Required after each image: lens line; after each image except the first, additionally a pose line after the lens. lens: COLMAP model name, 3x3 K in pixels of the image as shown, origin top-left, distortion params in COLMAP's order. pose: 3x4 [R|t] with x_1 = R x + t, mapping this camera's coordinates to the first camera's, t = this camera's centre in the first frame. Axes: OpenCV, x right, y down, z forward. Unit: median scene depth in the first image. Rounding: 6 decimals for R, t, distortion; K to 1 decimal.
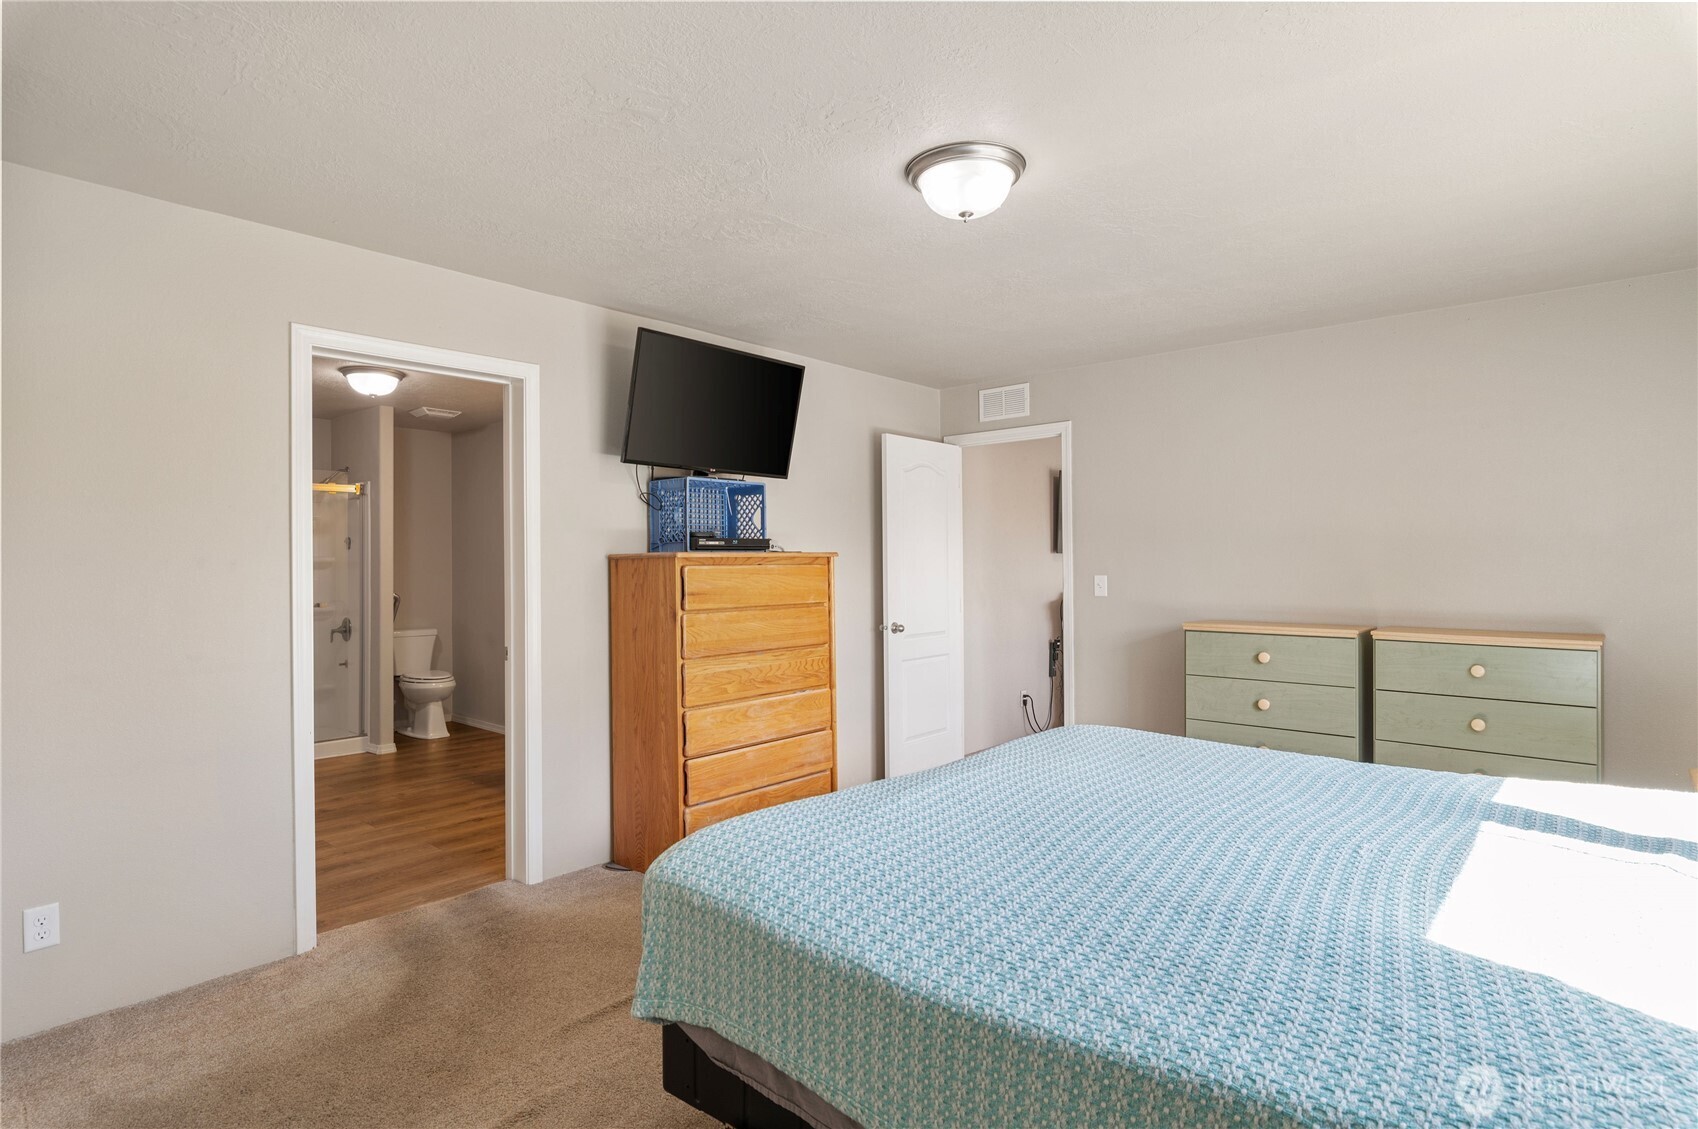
lens RADIAL K [[892.1, 0, 849.0], [0, 892.1, 564.5], [0, 0, 1]] dist [0.001069, 0.000116]
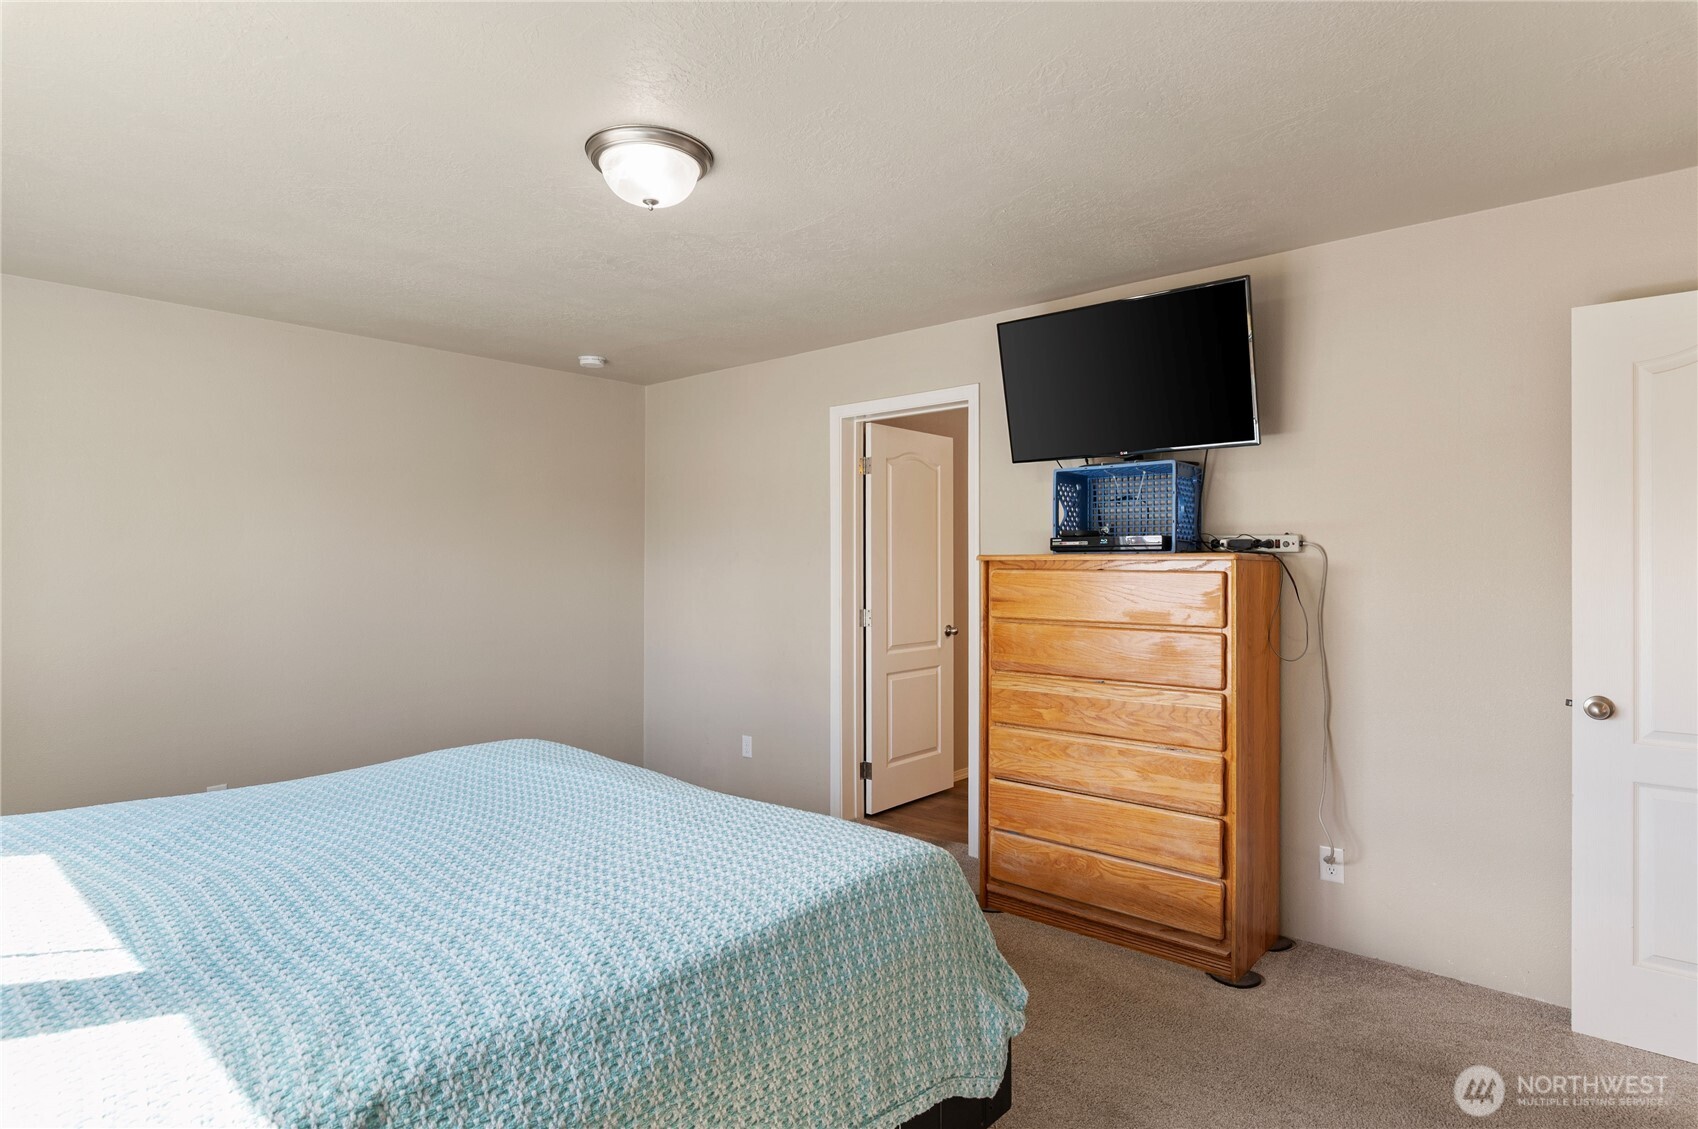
lens RADIAL K [[892.8, 0, 847.7], [0, 892.8, 546.1], [0, 0, 1]] dist [-0.000832, 0.000123]
pose [[0.013747, -0.008057, -0.999873, 0.719620], [-0.000956, 0.999967, -0.008070, -0.014901], [0.999905, 0.001067, 0.013739, 0.799140]]
